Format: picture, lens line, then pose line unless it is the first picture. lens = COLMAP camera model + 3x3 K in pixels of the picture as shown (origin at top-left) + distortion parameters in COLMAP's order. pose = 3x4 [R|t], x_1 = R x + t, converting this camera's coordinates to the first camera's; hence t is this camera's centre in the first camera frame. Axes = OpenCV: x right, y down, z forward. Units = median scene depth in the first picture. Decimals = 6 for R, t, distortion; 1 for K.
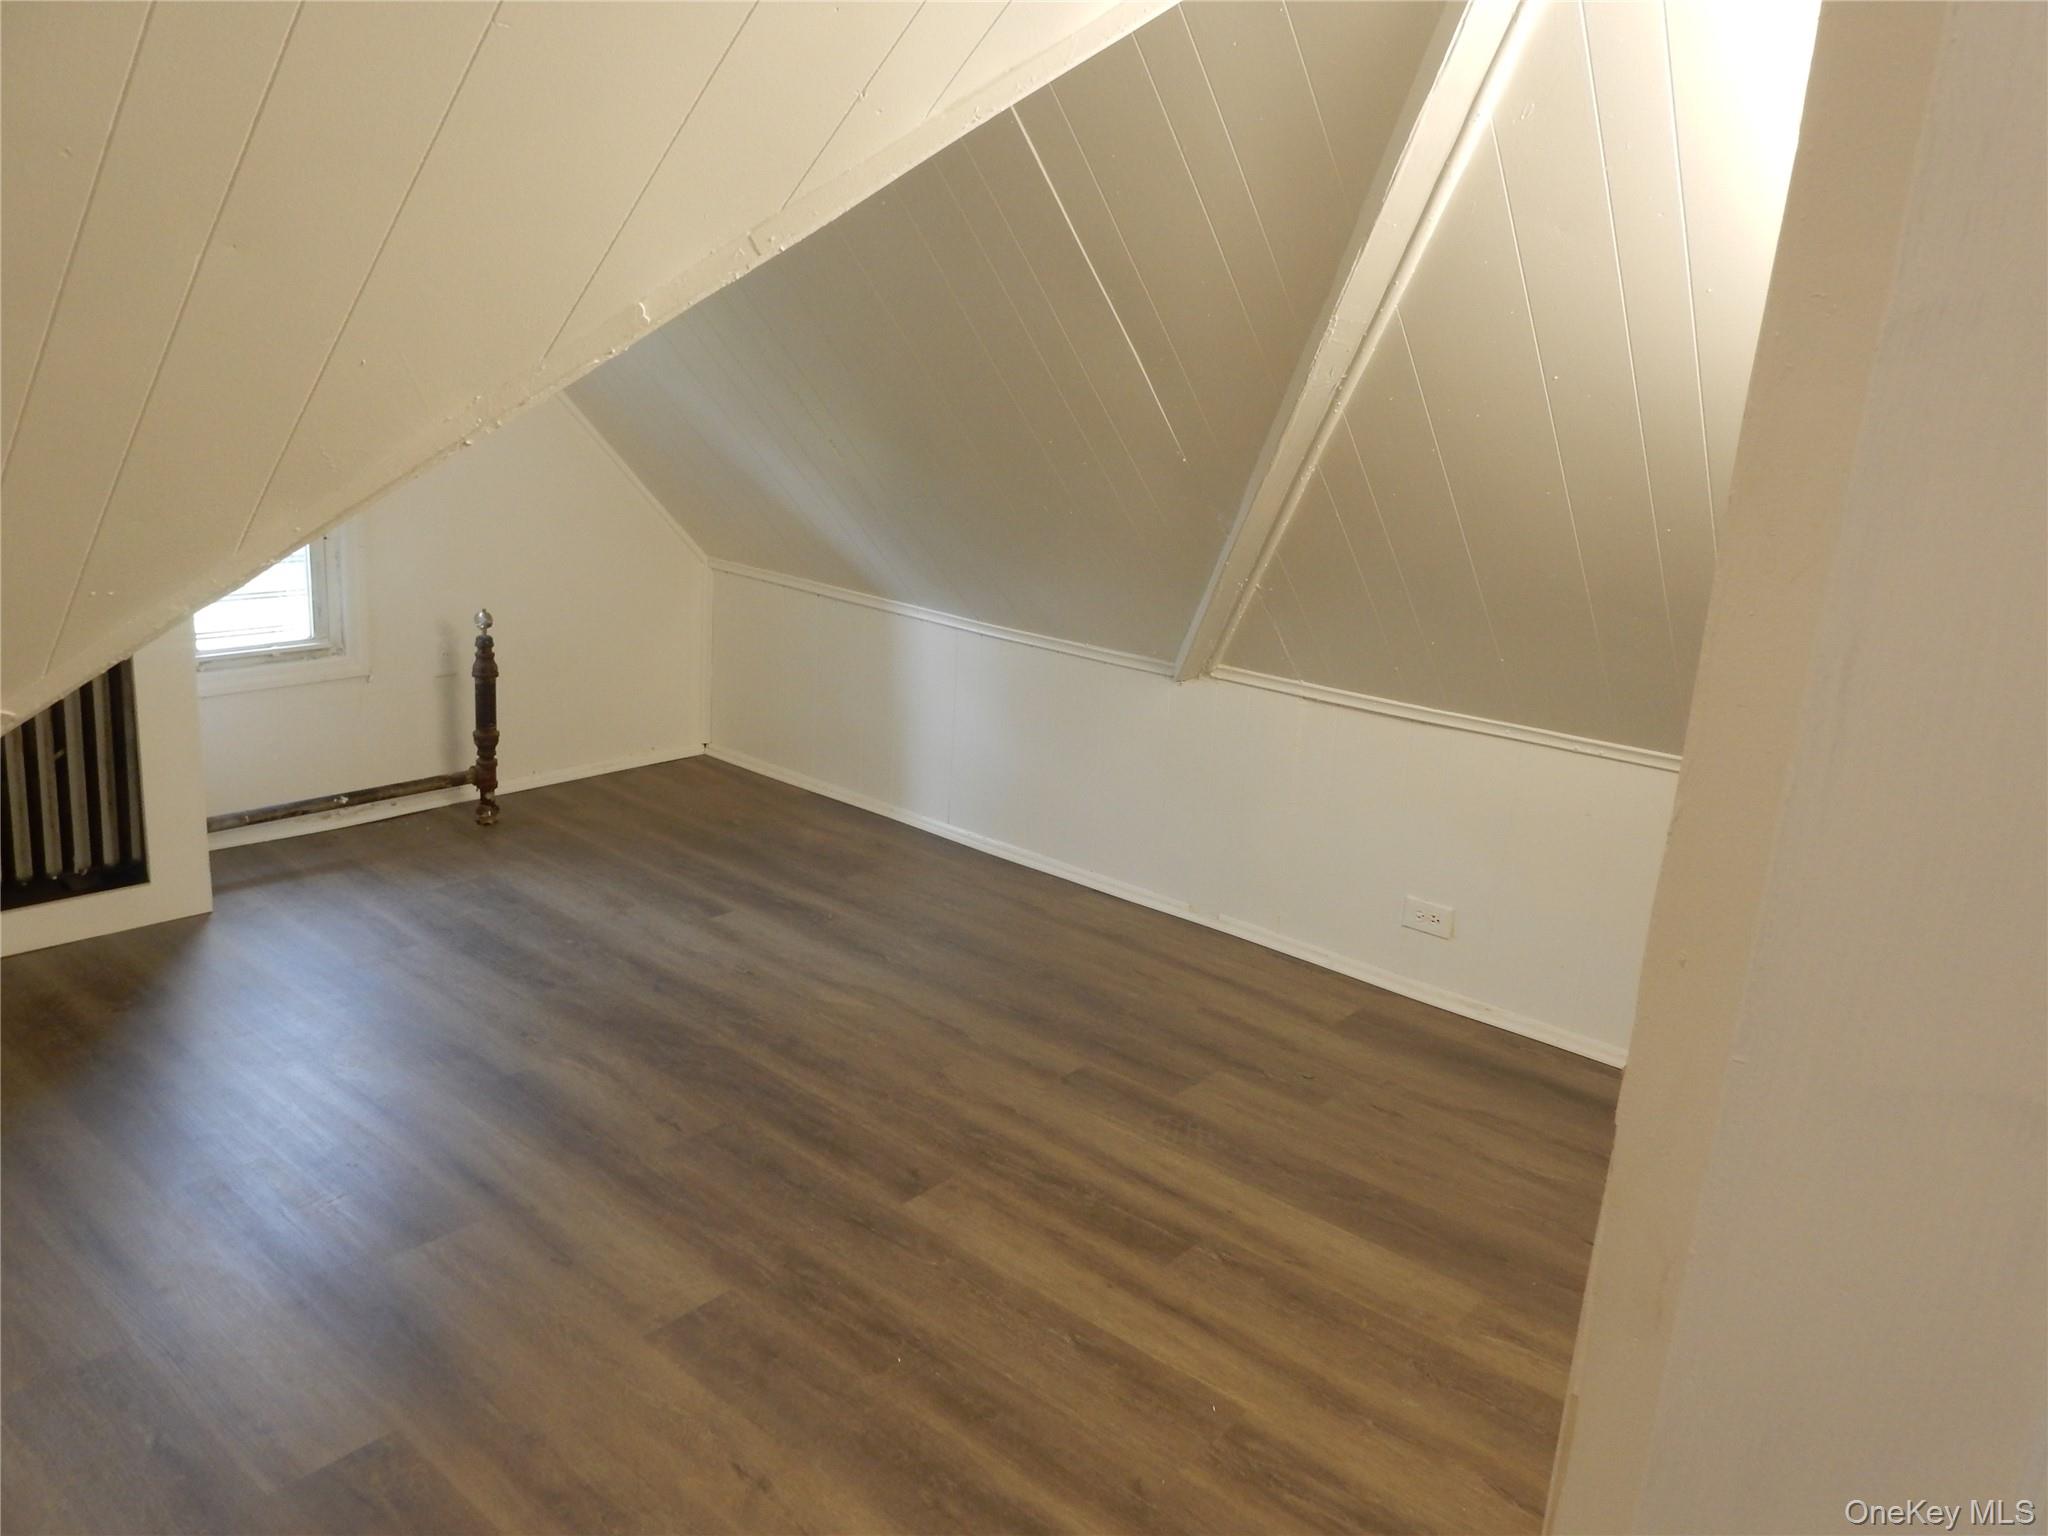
lens RADIAL K [[1521.0, 0, 1026.6], [0, 1521.0, 771.9], [0, 0, 1]] dist [0.004146, -0.003323]
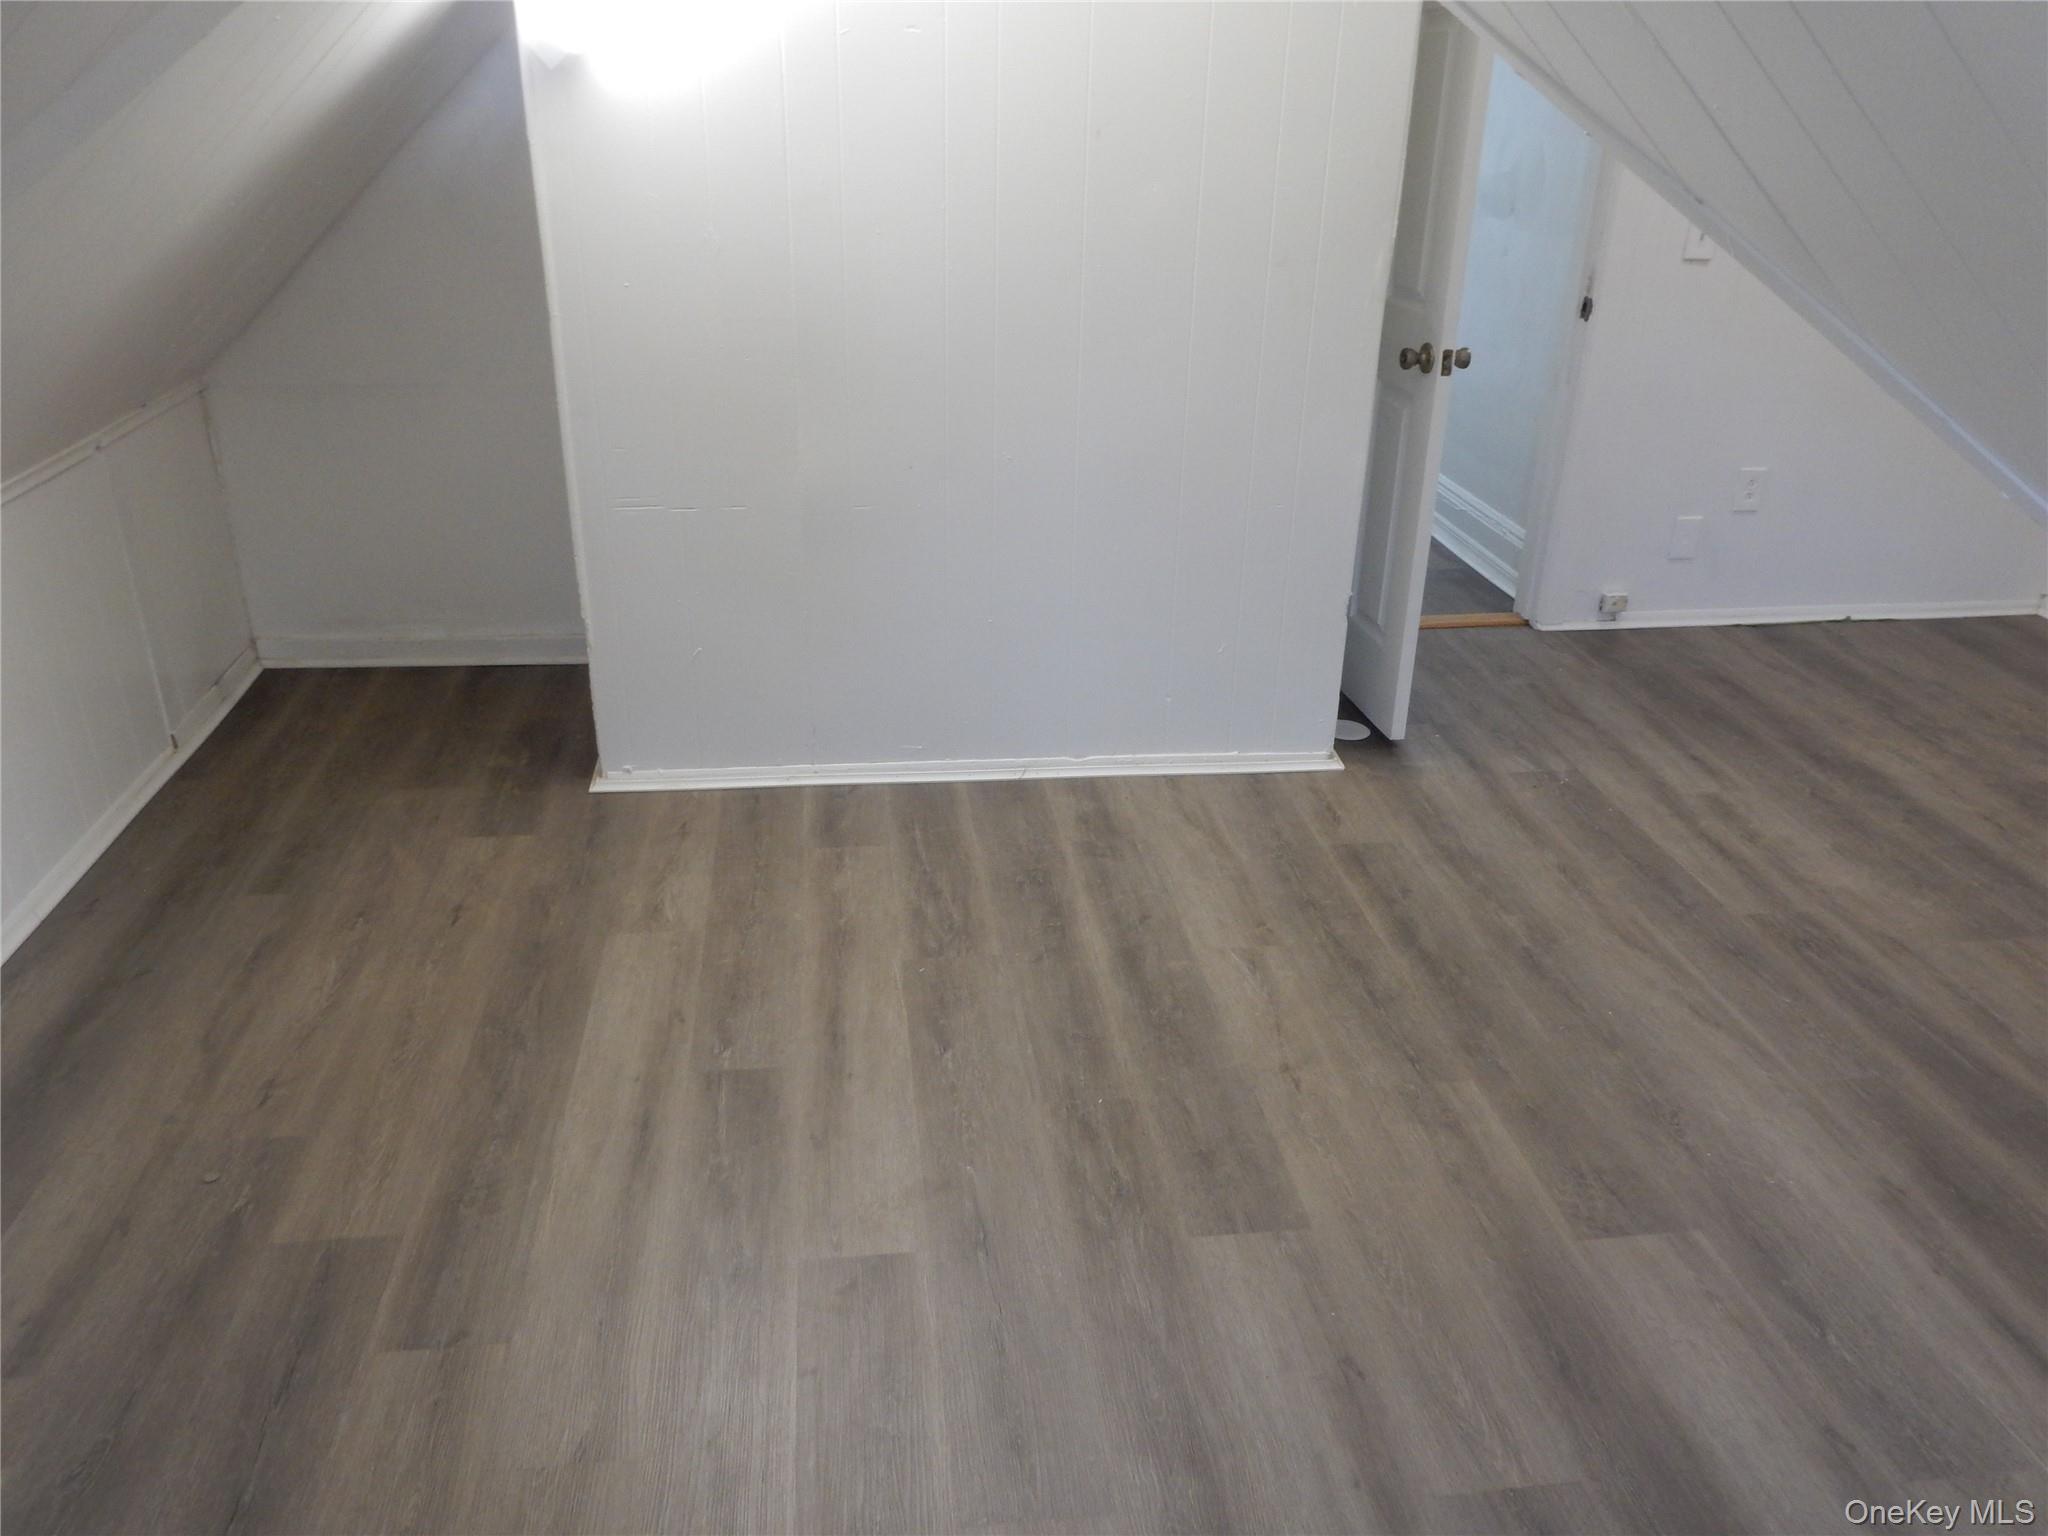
lens RADIAL K [[1521.0, 0, 1021.8], [0, 1521.0, 767.3], [0, 0, 1]] dist [0.004146, -0.003323]
pose [[-0.736508, -0.343936, 0.582463, -0.548804], [0.130308, 0.772816, 0.621108, -0.416473], [-0.663758, 0.533351, -0.524368, 1.416794]]
